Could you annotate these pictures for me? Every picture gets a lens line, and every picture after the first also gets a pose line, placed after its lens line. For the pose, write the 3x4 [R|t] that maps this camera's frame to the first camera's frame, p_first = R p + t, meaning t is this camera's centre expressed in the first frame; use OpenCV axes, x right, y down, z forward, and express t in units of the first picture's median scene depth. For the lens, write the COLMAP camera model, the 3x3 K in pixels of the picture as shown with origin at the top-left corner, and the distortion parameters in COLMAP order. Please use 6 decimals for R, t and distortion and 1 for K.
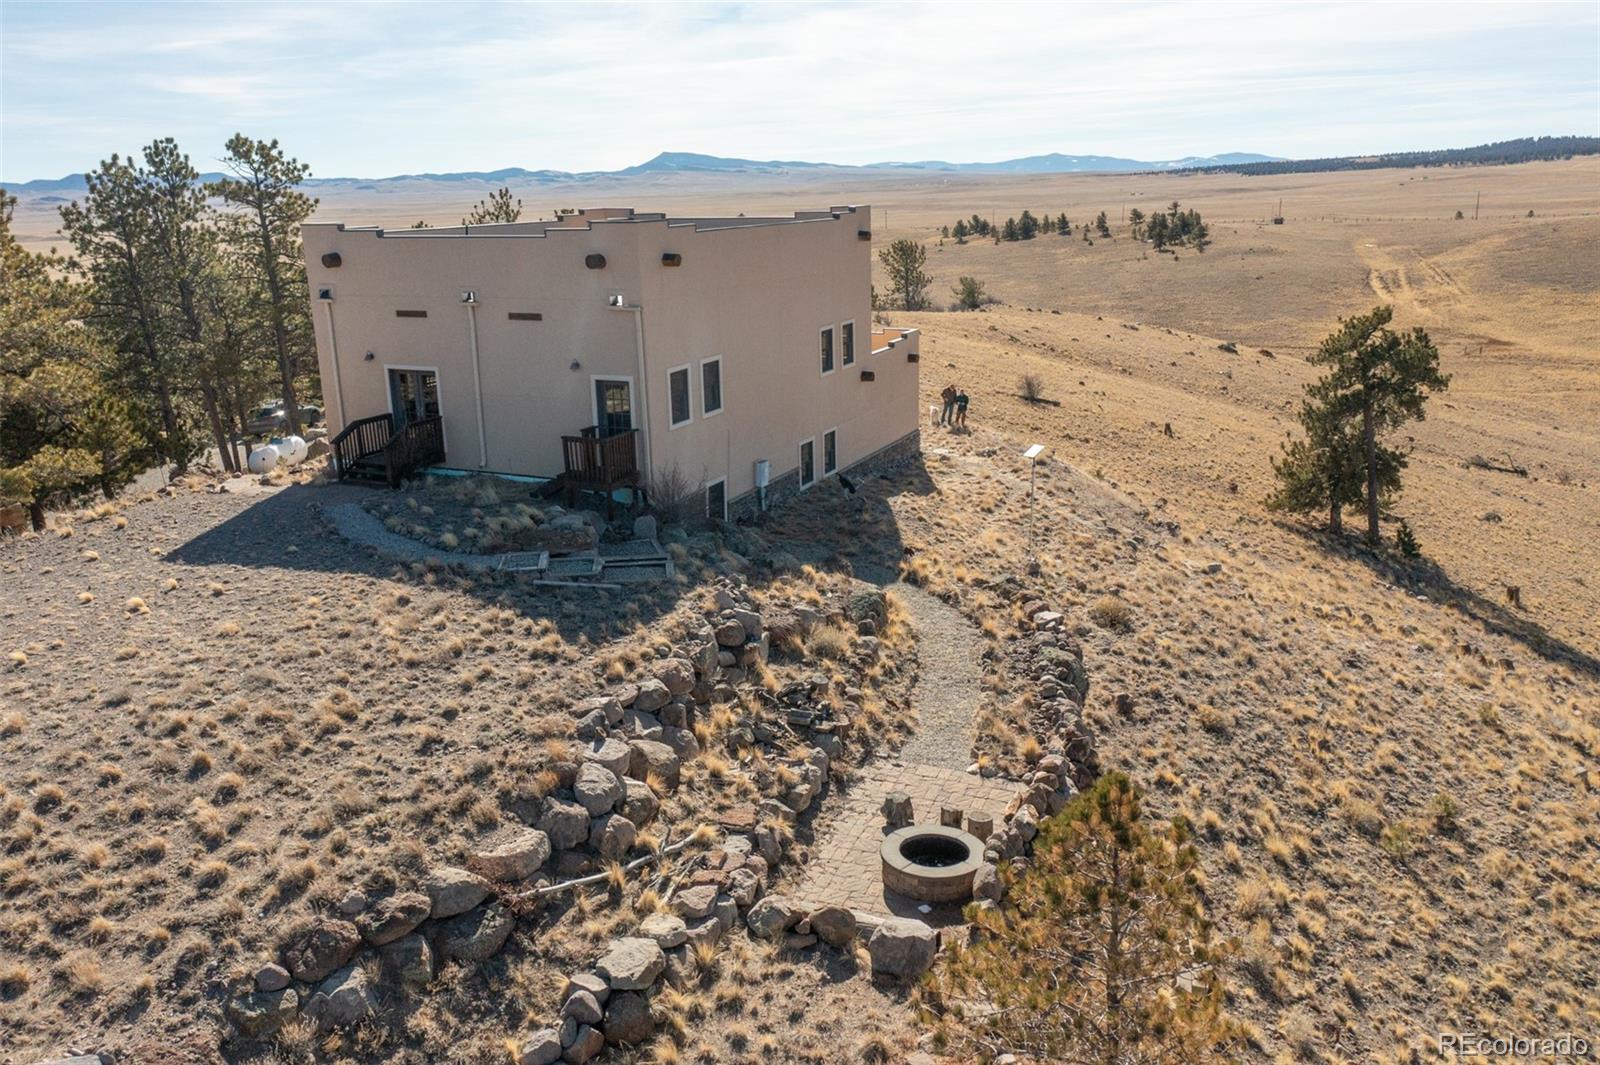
lens RADIAL K [[1236.5, 0, 800.0], [0, 1236.5, 532.5], [0, 0, 1]] dist [-0.040157, 0.015567]
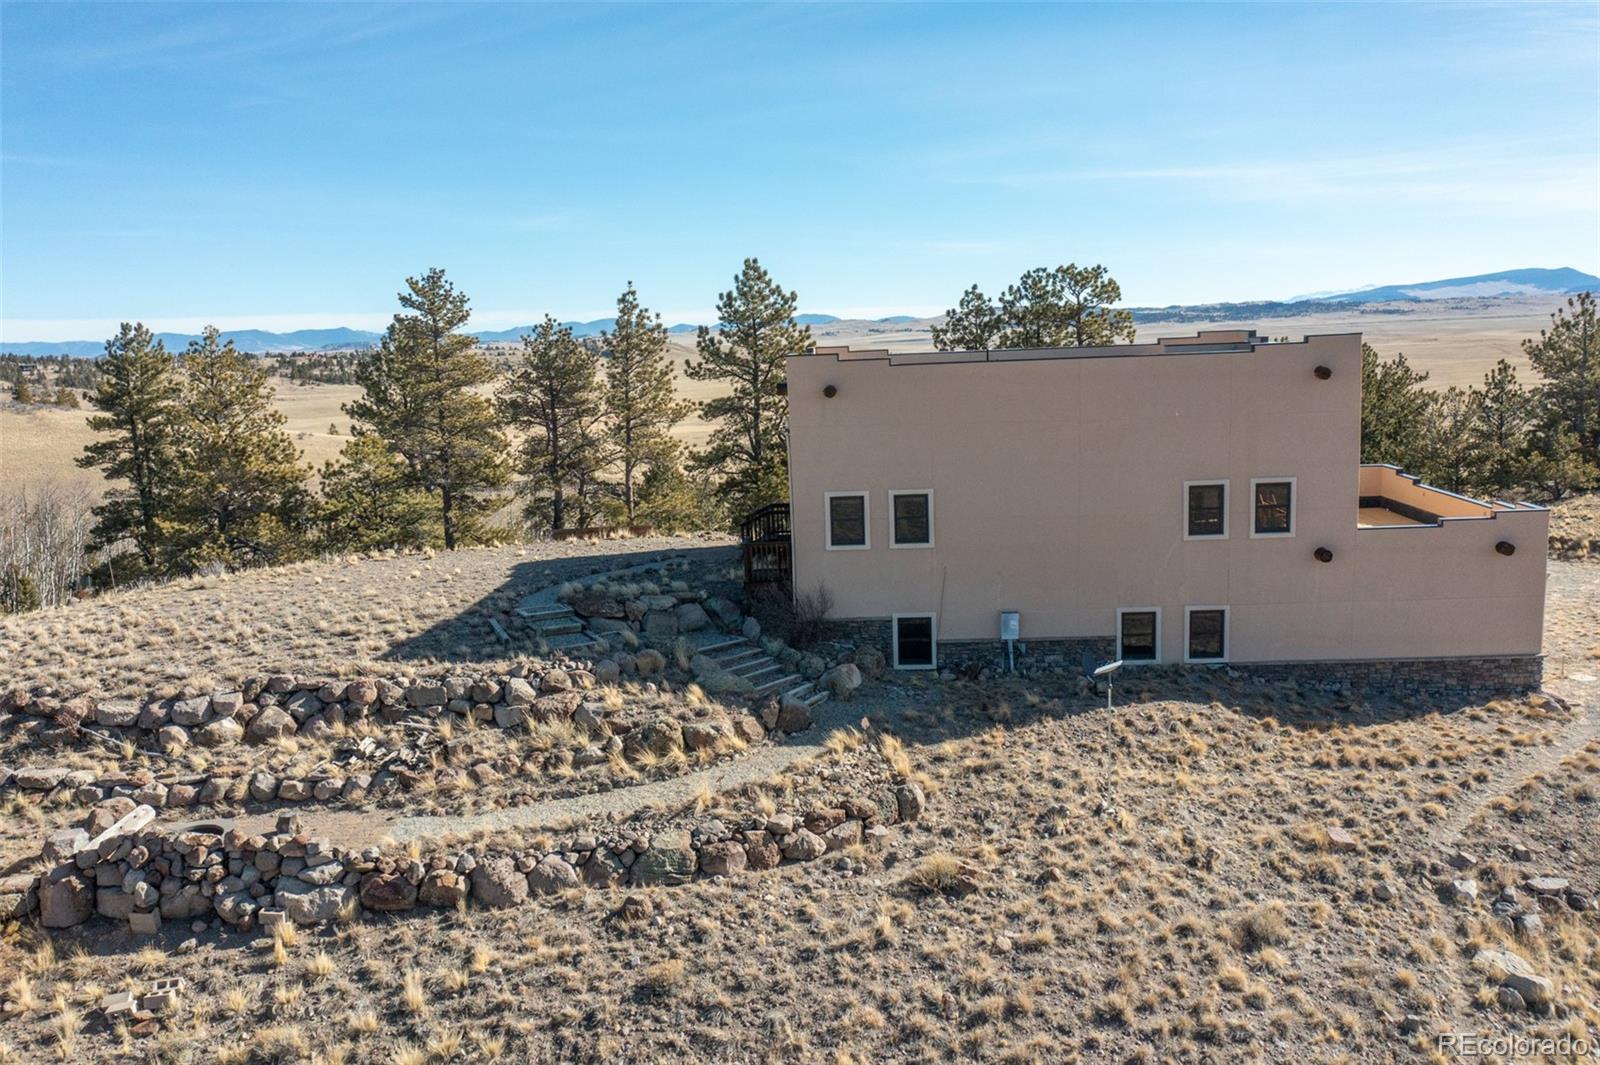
lens RADIAL K [[1236.5, 0, 800.0], [0, 1236.5, 532.5], [0, 0, 1]] dist [-0.040157, 0.015567]
pose [[0.370305, 0.152666, -0.916279, 0.800545], [-0.220825, 0.972592, 0.072804, -0.159890], [0.902281, 0.175378, 0.393869, 0.533590]]
